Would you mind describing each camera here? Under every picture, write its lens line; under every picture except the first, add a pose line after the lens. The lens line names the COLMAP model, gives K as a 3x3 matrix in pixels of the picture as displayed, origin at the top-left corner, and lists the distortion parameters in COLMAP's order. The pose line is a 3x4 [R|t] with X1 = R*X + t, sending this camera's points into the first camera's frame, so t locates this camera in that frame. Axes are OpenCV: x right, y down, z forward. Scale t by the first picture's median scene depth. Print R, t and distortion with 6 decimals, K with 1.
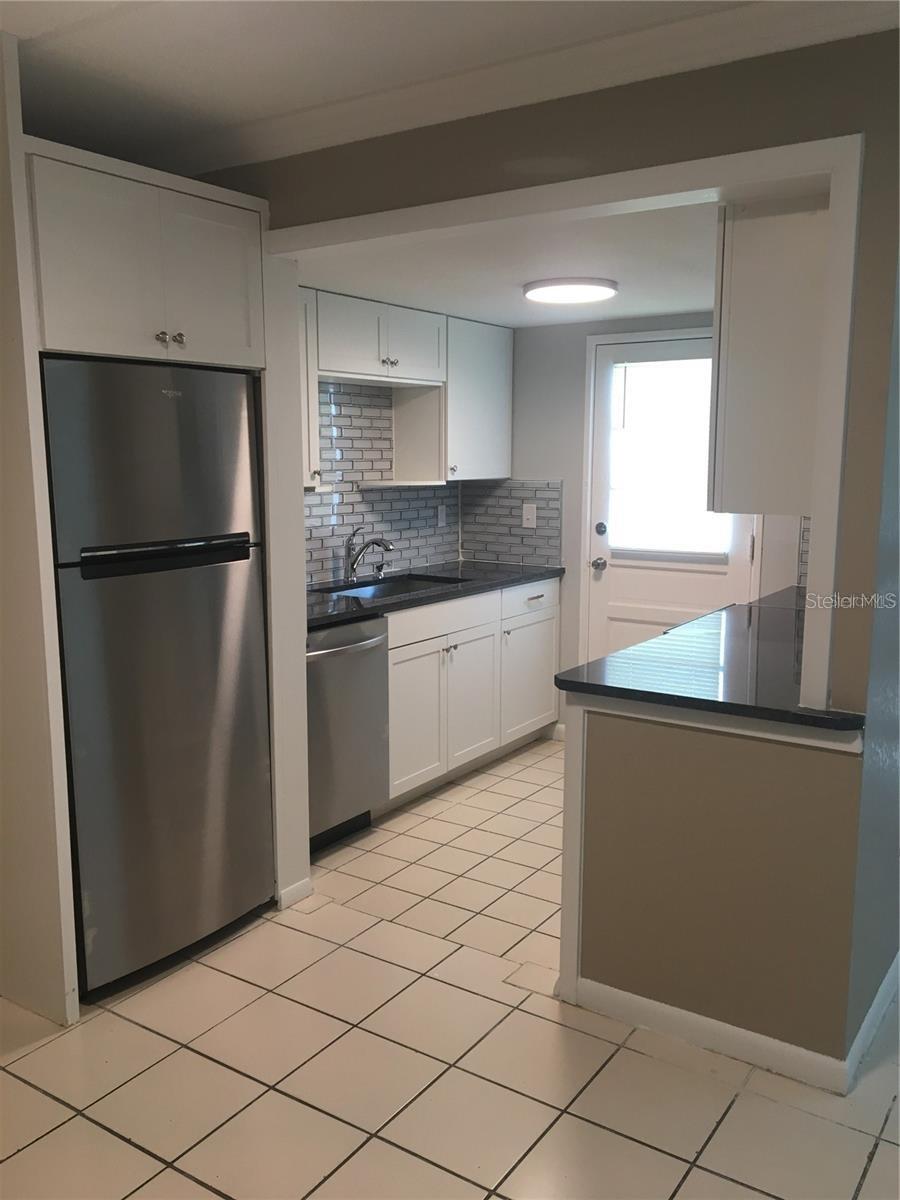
lens RADIAL K [[1009.0, 0, 450.0], [0, 1009.0, 600.0], [0, 0, 1]] dist [0.118842, -0.259175]
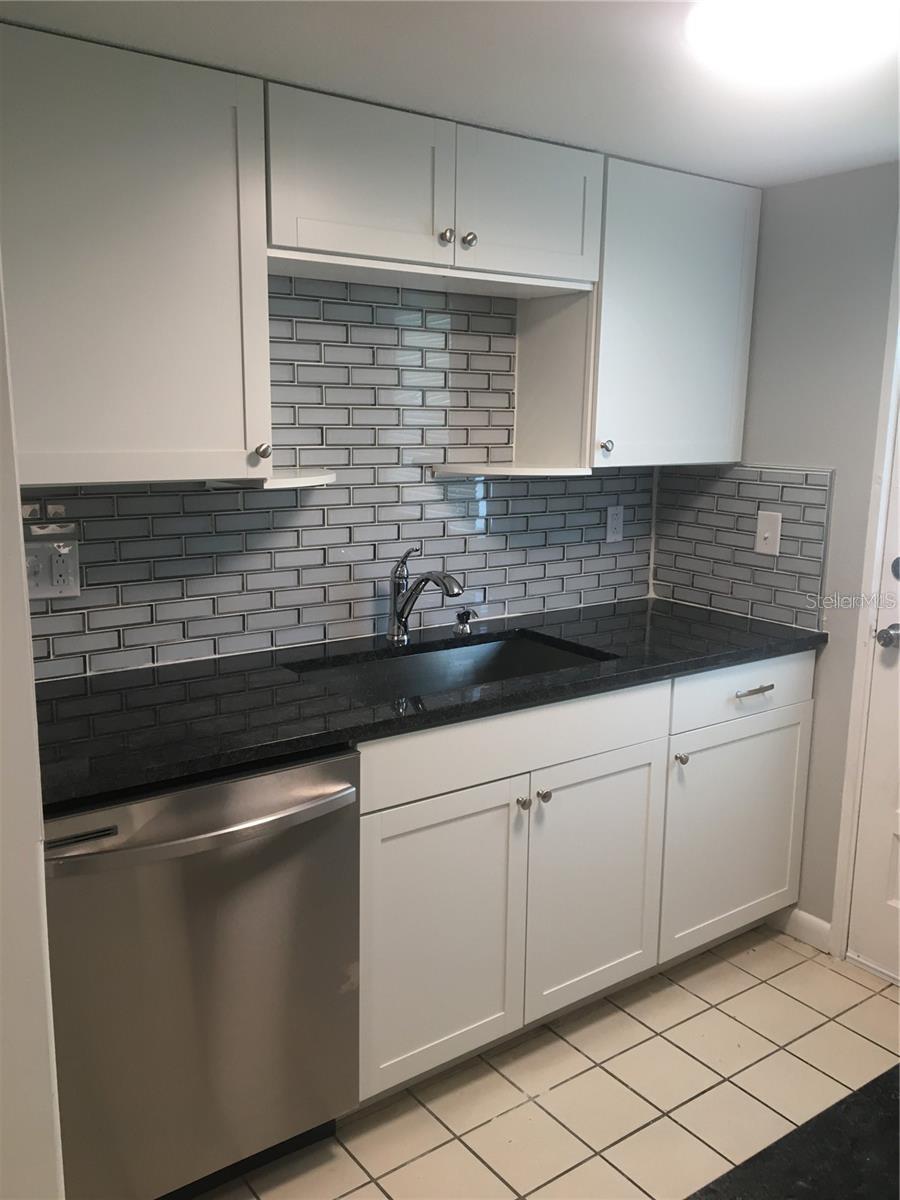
lens RADIAL K [[1009.0, 0, 450.0], [0, 1009.0, 600.0], [0, 0, 1]] dist [0.118842, -0.259175]
pose [[0.940101, 0.075758, -0.332373, 0.104804], [-0.063307, 0.996832, 0.048148, -0.063724], [0.334967, -0.024222, 0.941918, 0.426383]]
